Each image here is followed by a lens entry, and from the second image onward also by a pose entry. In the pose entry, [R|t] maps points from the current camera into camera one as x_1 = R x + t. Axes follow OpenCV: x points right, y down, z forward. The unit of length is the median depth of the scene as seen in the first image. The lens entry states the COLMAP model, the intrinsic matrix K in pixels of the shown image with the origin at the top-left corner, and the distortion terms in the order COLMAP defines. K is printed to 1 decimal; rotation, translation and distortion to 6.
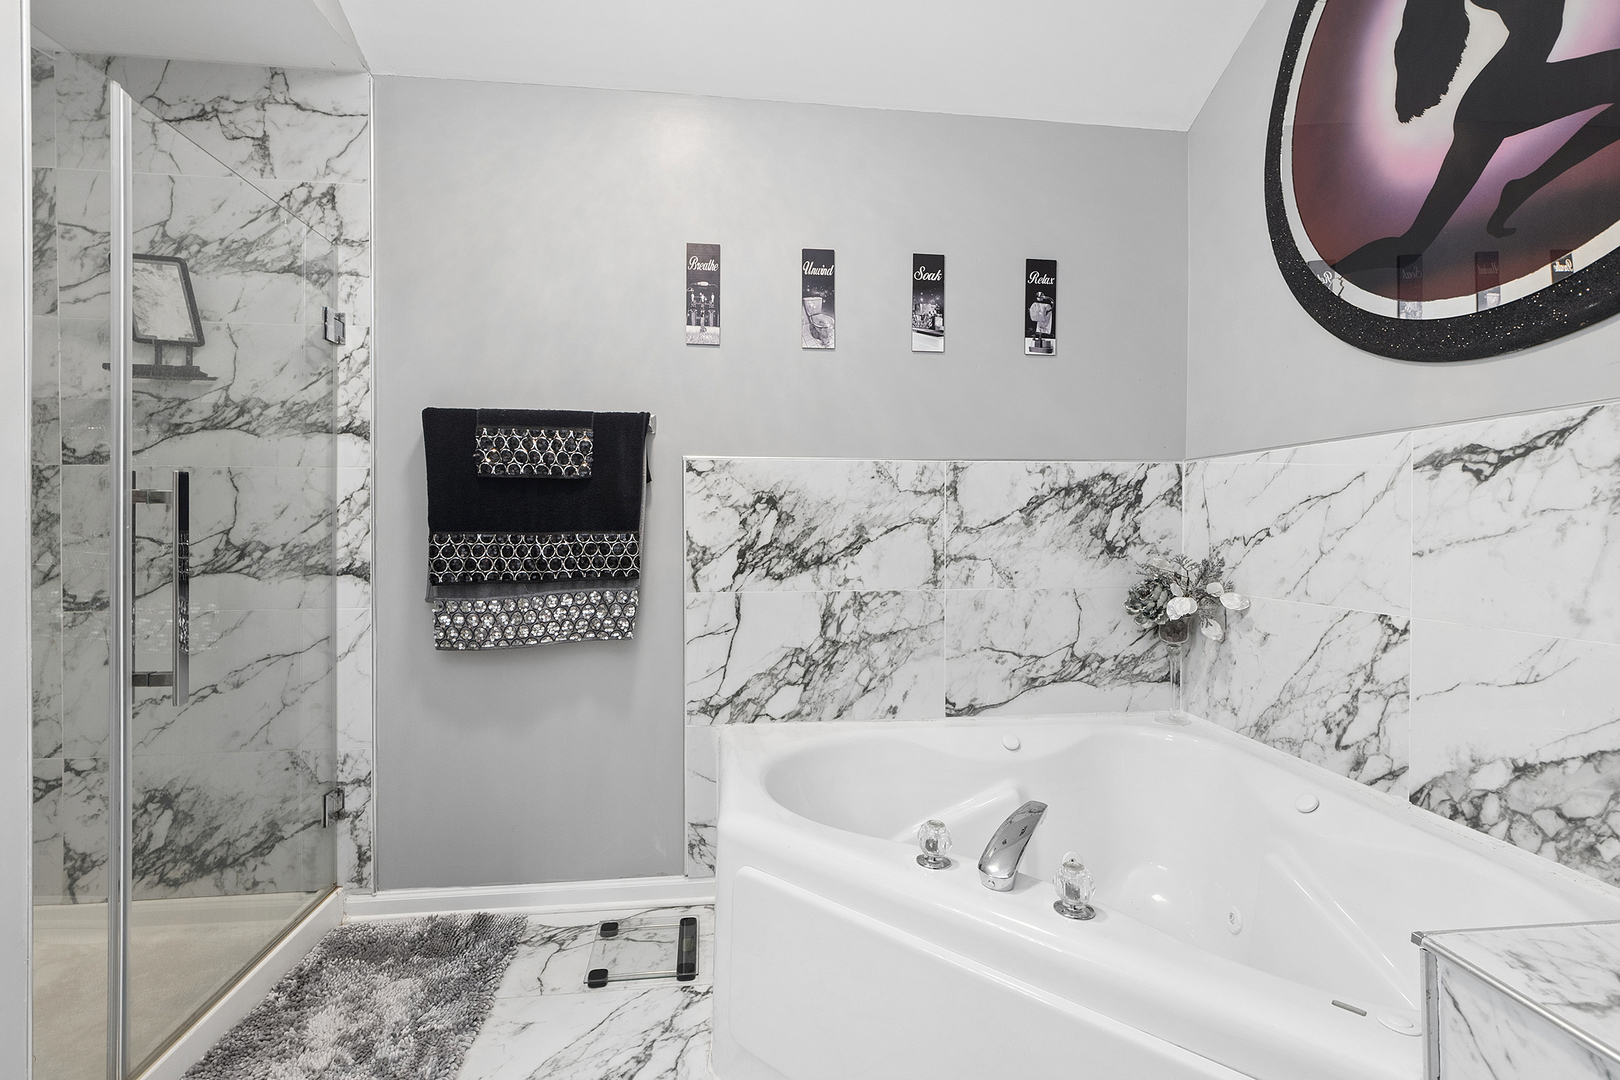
lens RADIAL K [[716.8, 0, 811.1], [0, 716.8, 531.6], [0, 0, 1]] dist [-0.008046, 0.001914]
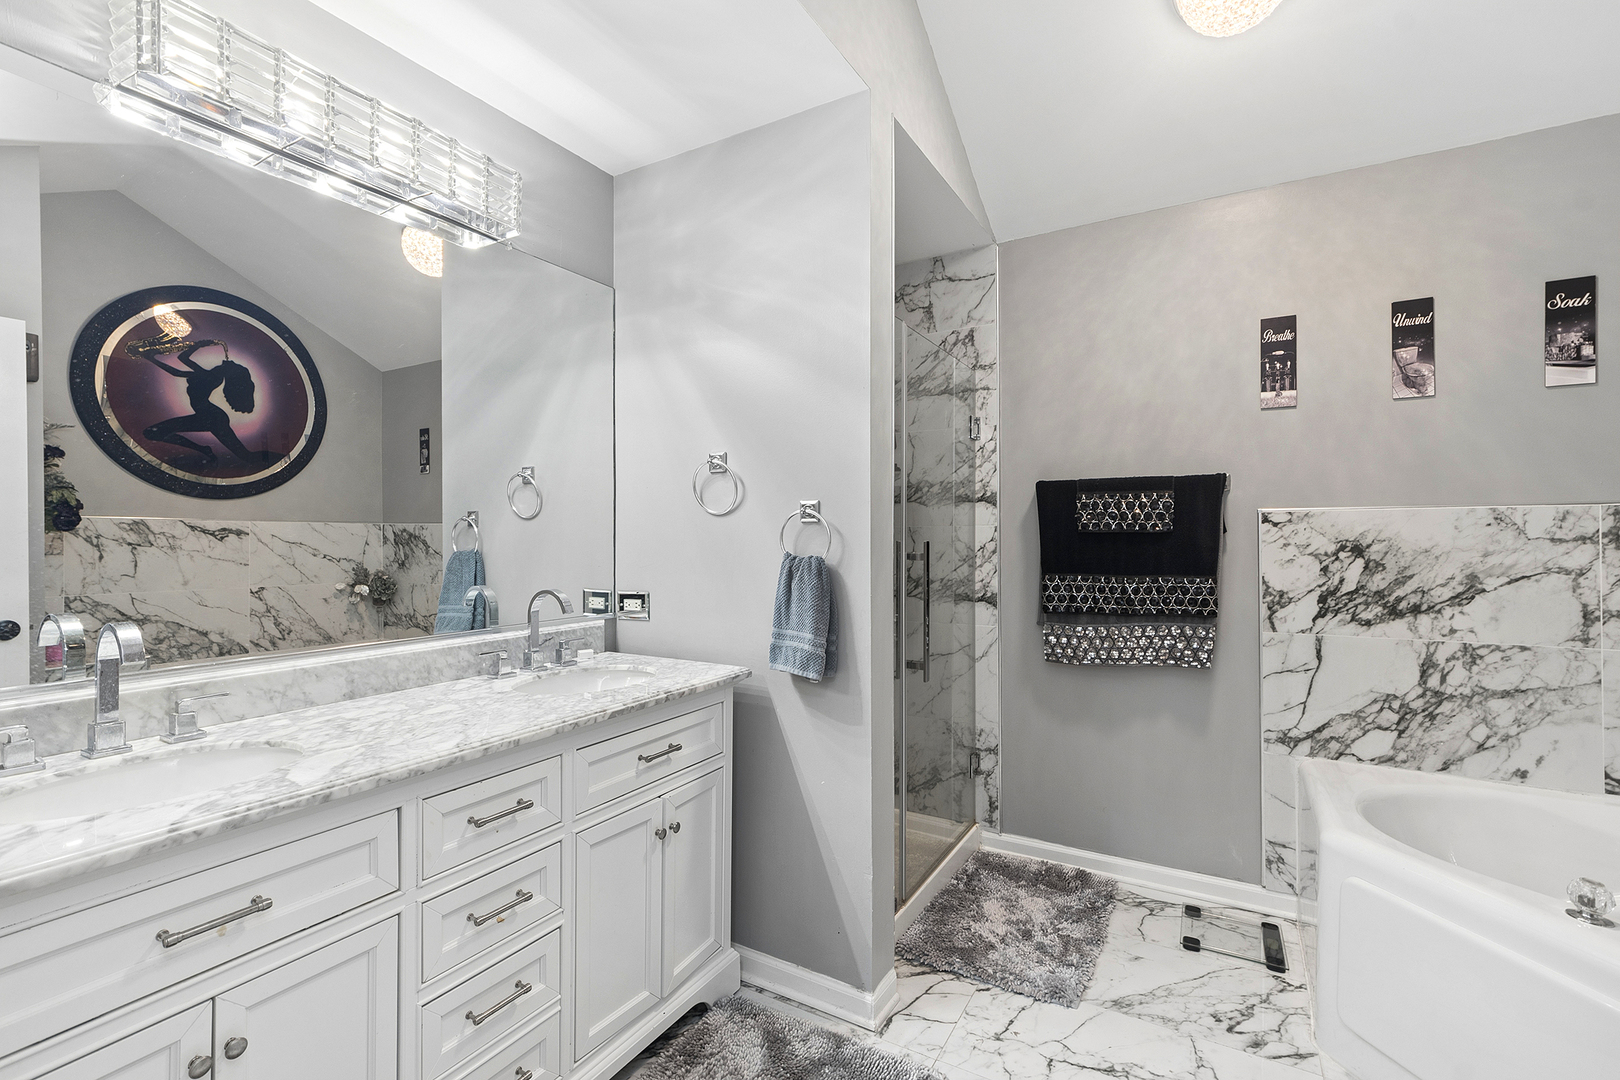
lens RADIAL K [[716.8, 0, 805.3], [0, 716.8, 534.5], [0, 0, 1]] dist [-0.008046, 0.001914]
pose [[0.793484, -0.006752, -0.608553, -0.064472], [-0.002452, 0.999895, -0.014290, -0.051248], [0.608586, 0.012831, 0.793384, -0.334717]]
